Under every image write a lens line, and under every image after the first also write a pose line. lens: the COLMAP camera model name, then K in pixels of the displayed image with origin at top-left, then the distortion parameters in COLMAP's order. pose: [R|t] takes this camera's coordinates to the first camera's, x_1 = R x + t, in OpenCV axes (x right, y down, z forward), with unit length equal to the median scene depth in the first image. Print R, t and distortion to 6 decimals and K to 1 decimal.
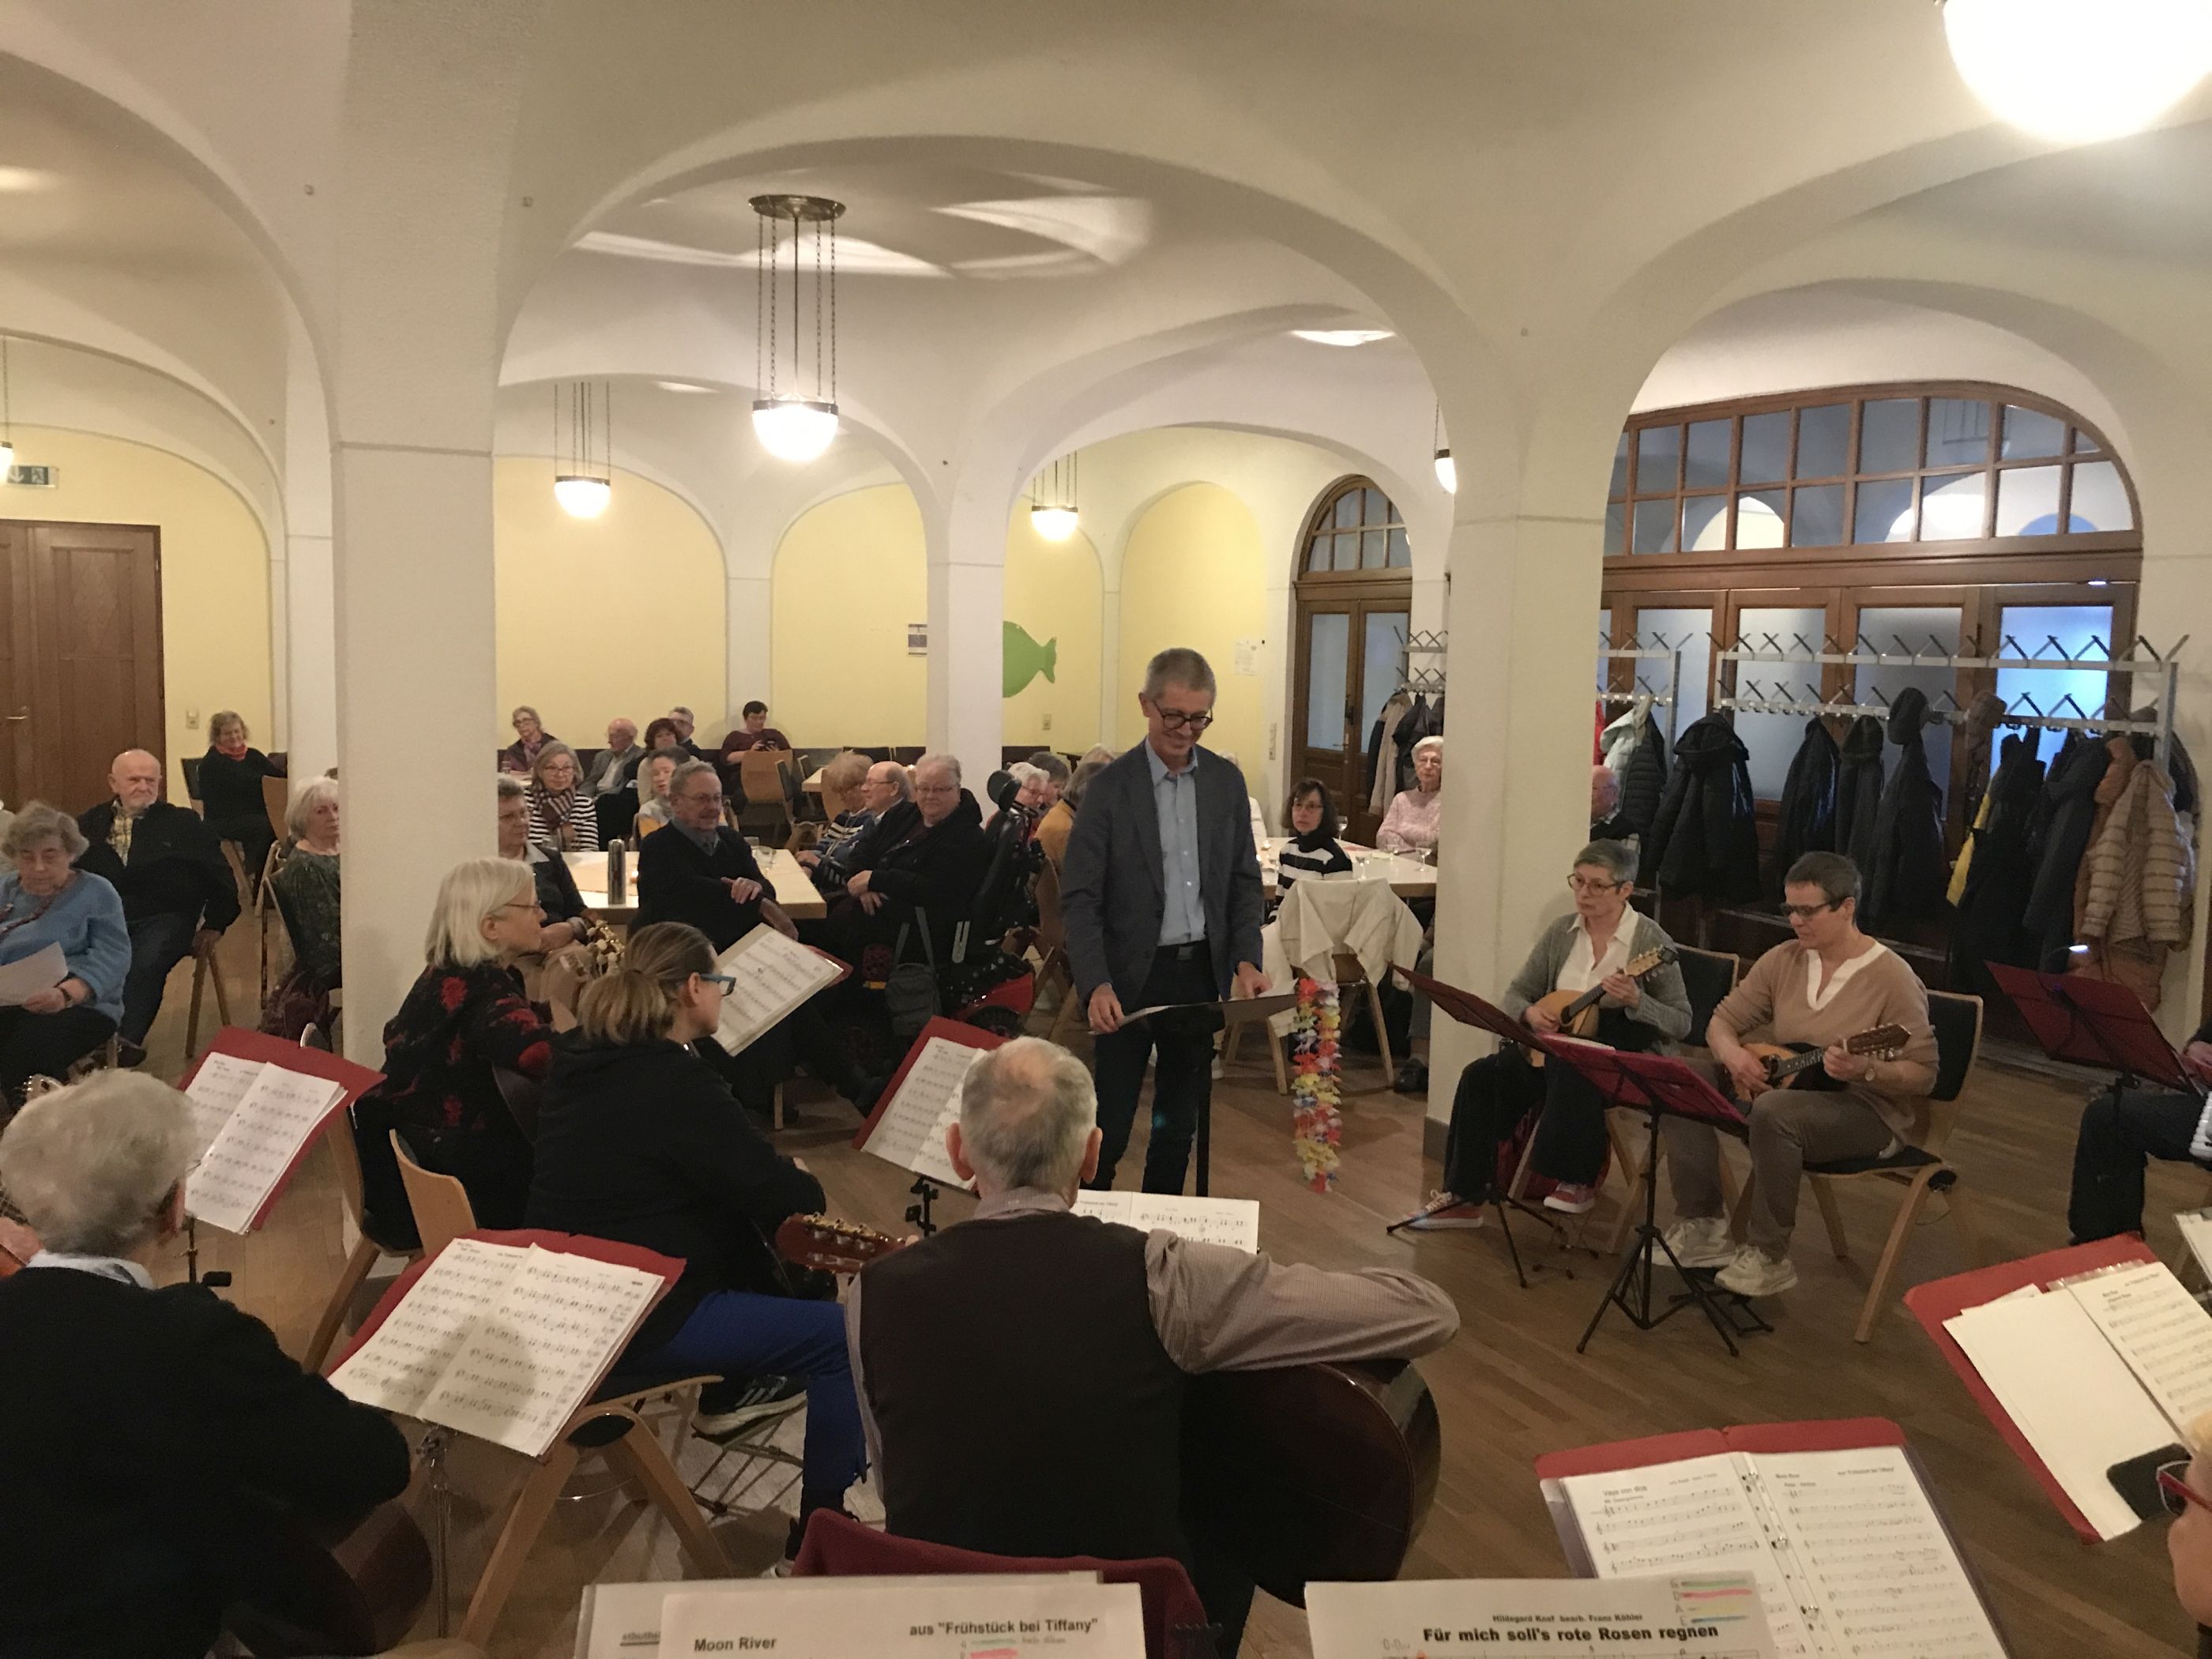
lens RADIAL K [[1865.1, 0, 1106.0], [0, 1865.1, 829.5], [0, 0, 1]] dist [0.012925, 0.009531]
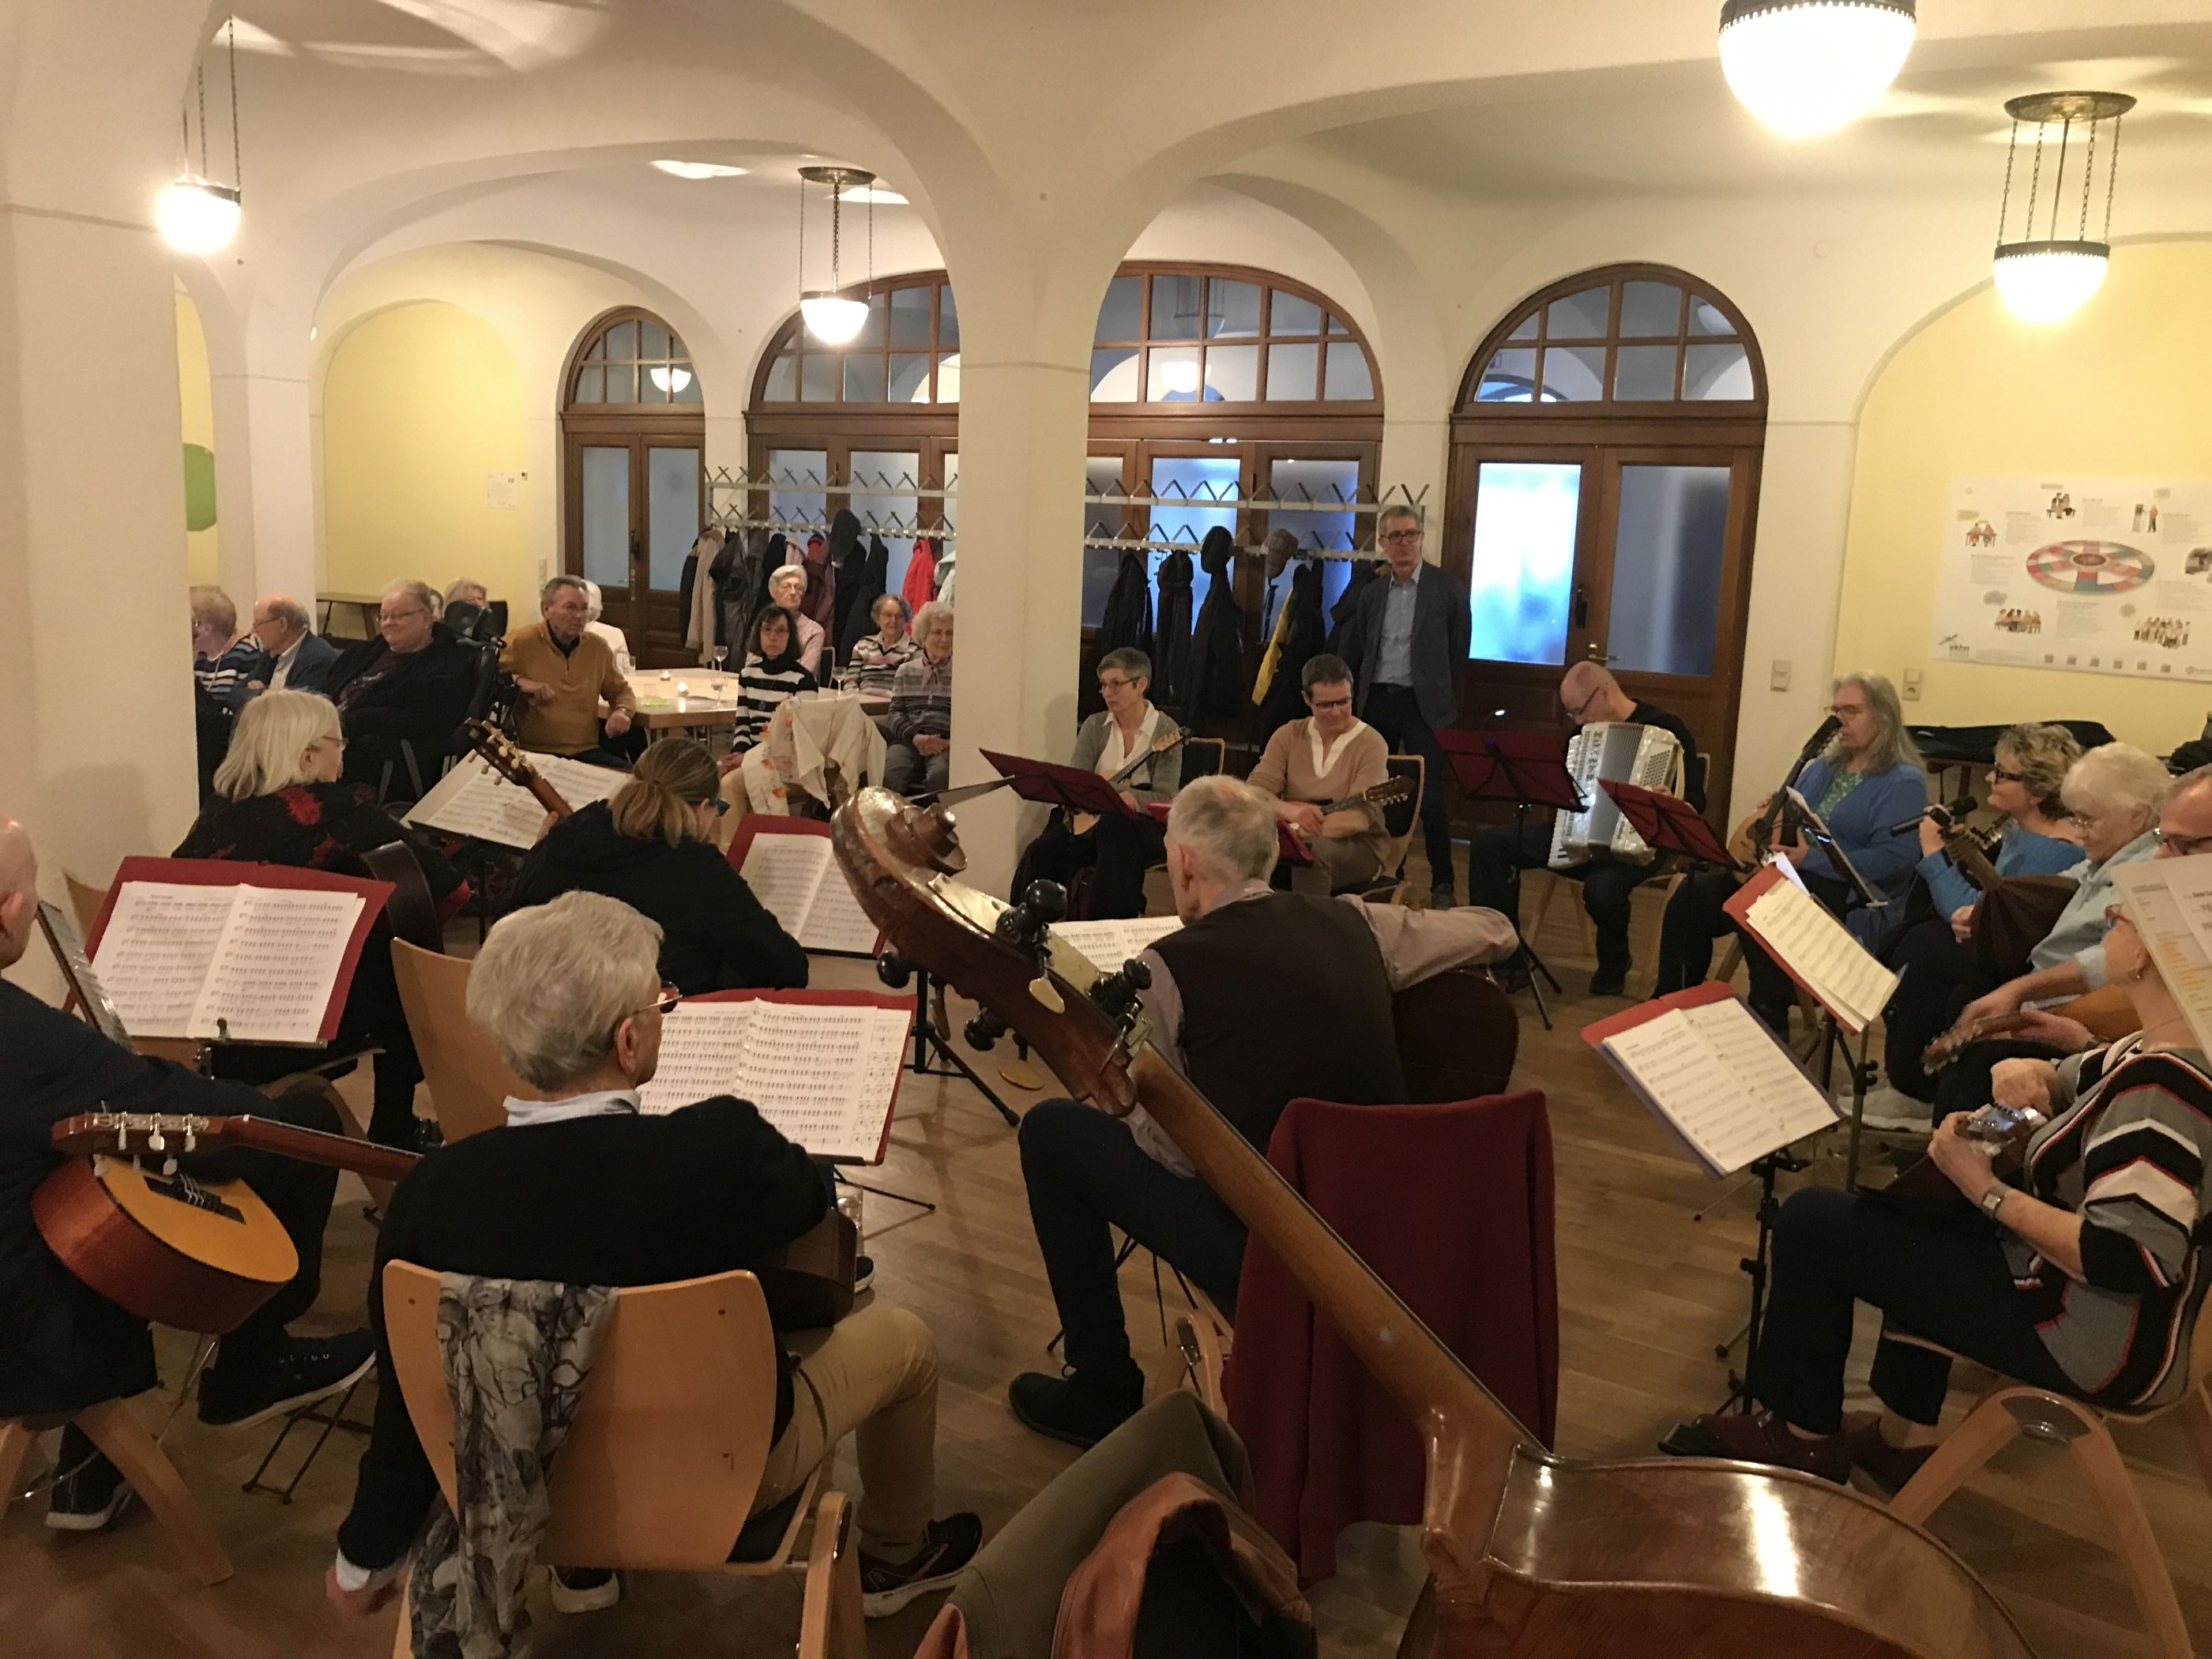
lens RADIAL K [[1865.1, 0, 1106.0], [0, 1865.1, 829.5], [0, 0, 1]] dist [0.012925, 0.009531]
pose [[0.877831, -0.064615, 0.474591, -0.209575], [0.025702, 0.995786, 0.088037, 0.010258], [-0.478280, -0.065084, 0.875793, -0.018028]]
